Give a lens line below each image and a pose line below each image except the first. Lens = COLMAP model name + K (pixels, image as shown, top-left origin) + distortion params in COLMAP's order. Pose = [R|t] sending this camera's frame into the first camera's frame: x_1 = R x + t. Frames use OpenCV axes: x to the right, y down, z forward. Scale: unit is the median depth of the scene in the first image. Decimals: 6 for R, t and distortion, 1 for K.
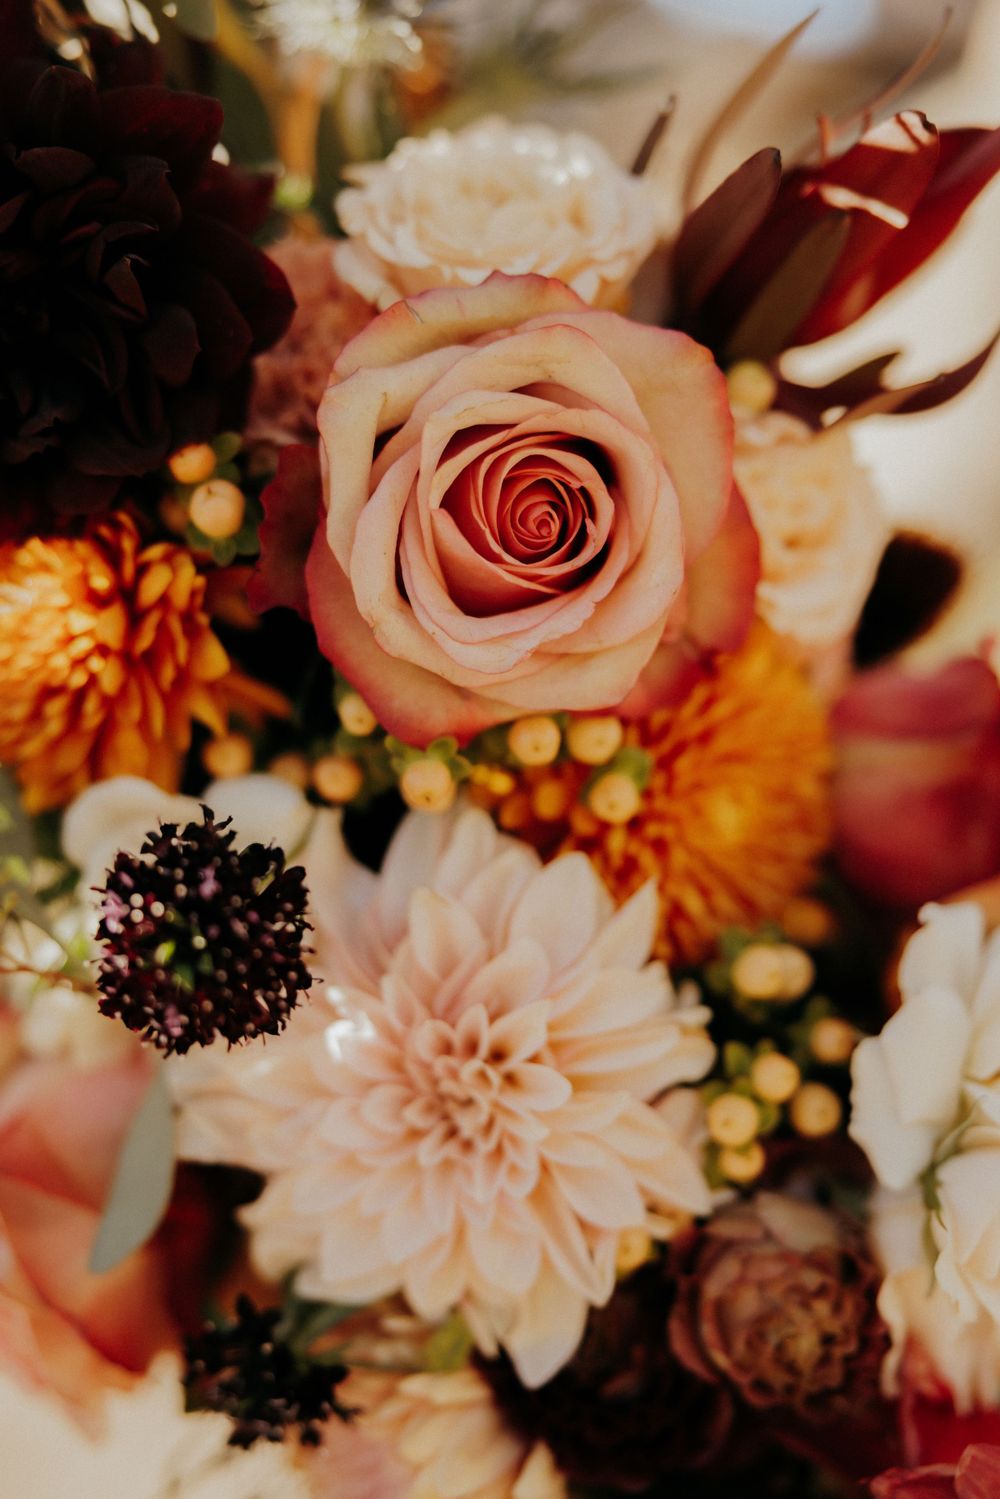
lens RADIAL K [[1979.6, 0, 505.1], [0, 1979.6, 755.1], [0, 0, 1]] dist [-0.041080, 0.000000]
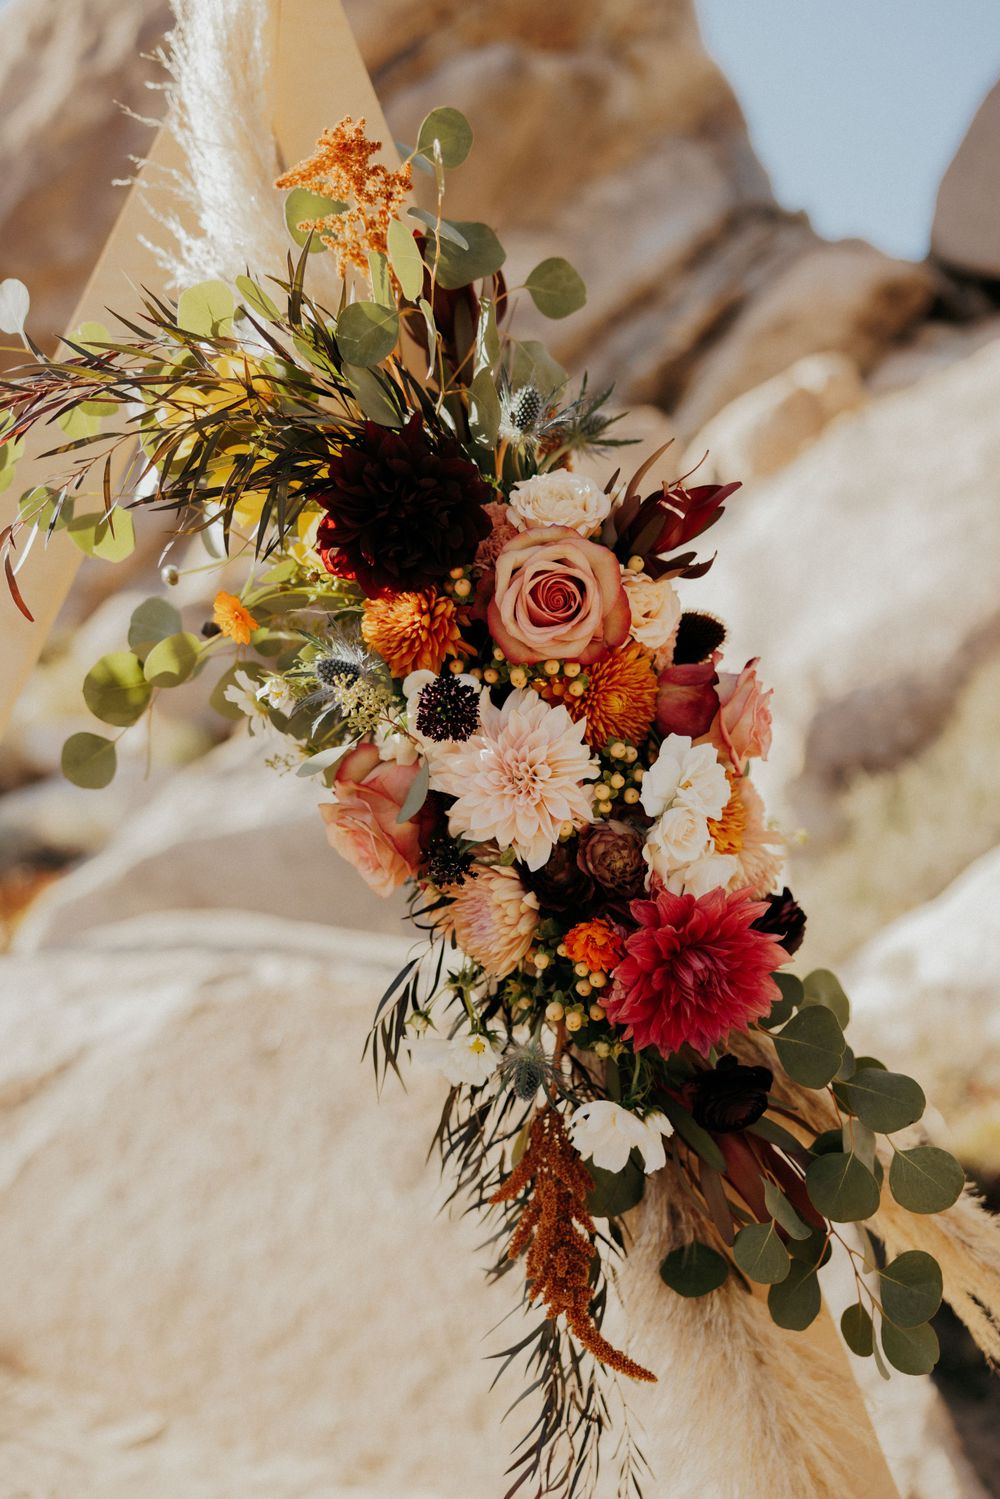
lens RADIAL K [[1377.7, 0, 490.8], [0, 1377.7, 747.5], [0, 0, 1]] dist [0.015454, 0.000000]
pose [[0.991228, 0.101312, -0.084866, 0.116755], [-0.101869, 0.994795, -0.002246, 0.135038], [0.084197, 0.010872, 0.996390, -1.227669]]
